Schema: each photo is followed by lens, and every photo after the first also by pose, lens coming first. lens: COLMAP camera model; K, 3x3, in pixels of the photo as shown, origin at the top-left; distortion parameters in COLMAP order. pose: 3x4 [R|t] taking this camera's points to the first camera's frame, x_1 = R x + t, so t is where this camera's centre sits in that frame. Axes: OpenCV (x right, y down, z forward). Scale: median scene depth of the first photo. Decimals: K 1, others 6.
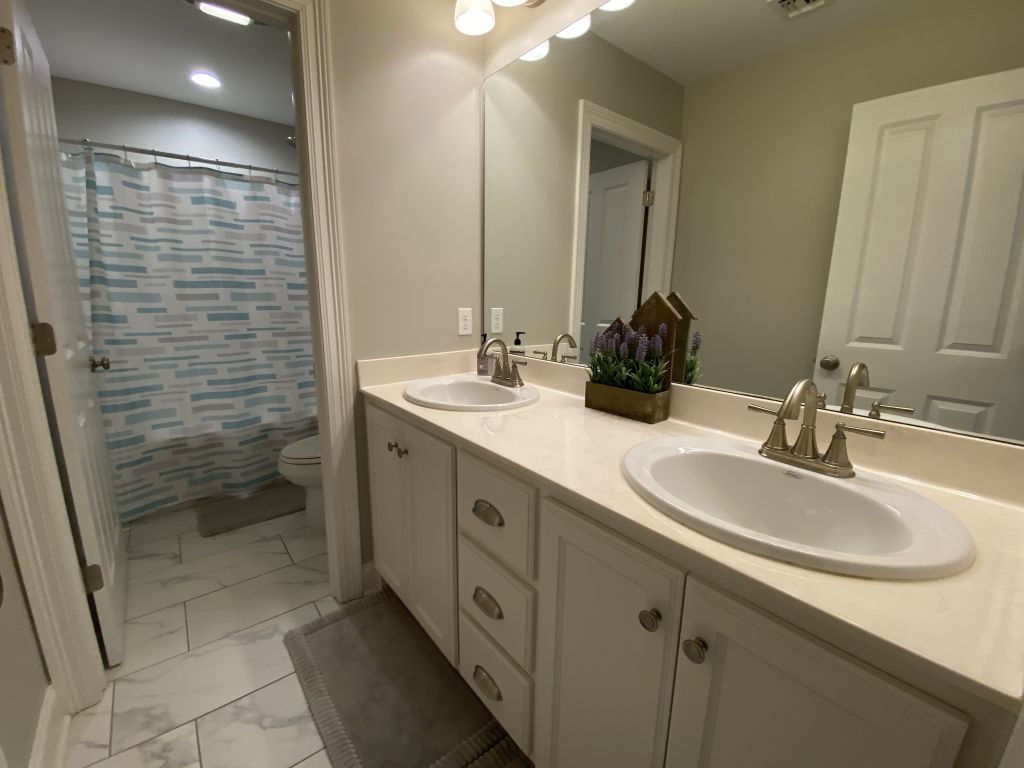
lens RADIAL K [[419.3, 0, 510.6], [0, 419.3, 386.4], [0, 0, 1]] dist [0.016472, -0.019386]
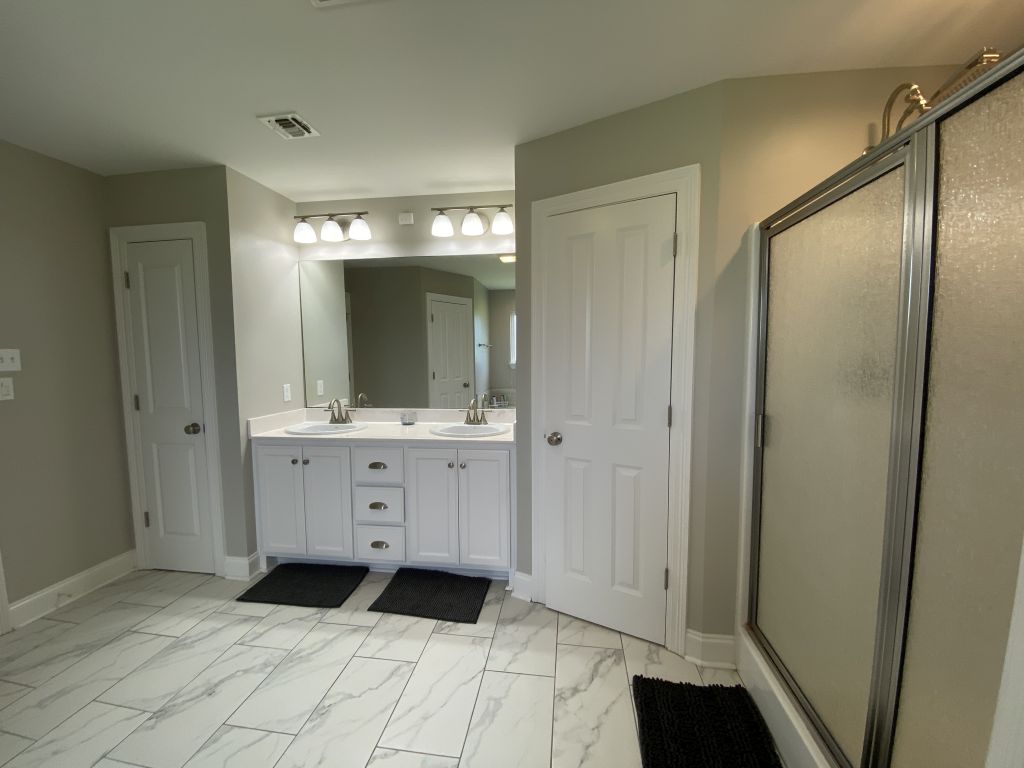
lens RADIAL K [[419.3, 0, 510.6], [0, 419.3, 386.4], [0, 0, 1]] dist [0.016472, -0.019386]
pose [[0.716141, -0.059136, 0.695445, -0.861837], [0.166592, 0.982088, -0.088039, 0.142586], [-0.677782, 0.178904, 0.713165, -0.990425]]
